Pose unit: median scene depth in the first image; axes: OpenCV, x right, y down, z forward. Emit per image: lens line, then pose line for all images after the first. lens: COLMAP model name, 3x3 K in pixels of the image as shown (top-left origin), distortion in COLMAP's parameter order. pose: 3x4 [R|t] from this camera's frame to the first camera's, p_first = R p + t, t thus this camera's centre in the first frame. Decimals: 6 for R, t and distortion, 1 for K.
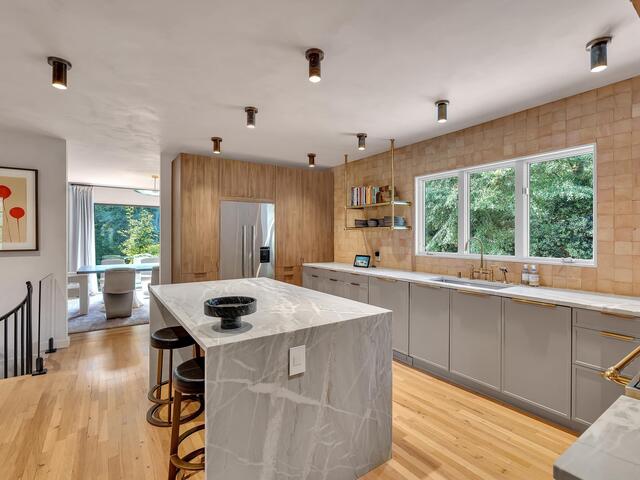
lens RADIAL K [[314.5, 0, 318.3], [0, 314.5, 233.3], [0, 0, 1]] dist [-0.000636, -0.000123]
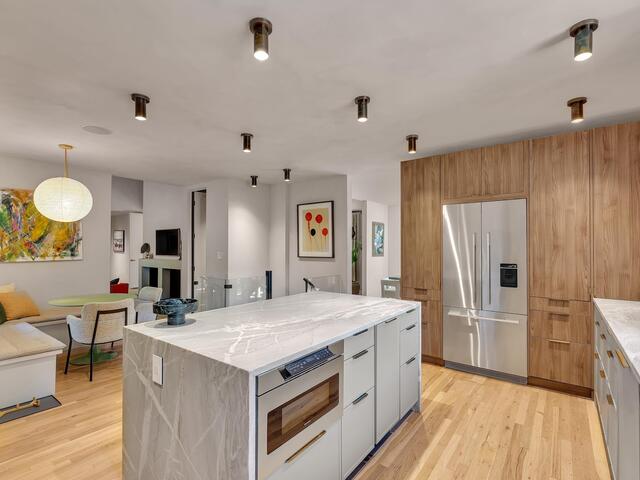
lens RADIAL K [[318.3, 0, 319.9], [0, 318.3, 244.0], [0, 0, 1]] dist [0.000111, -0.000155]
pose [[0.310408, -0.012147, -0.950526, 0.392848], [0.003782, 0.999926, -0.011544, 0.006889], [0.950596, -0.000011, 0.310431, 0.434209]]
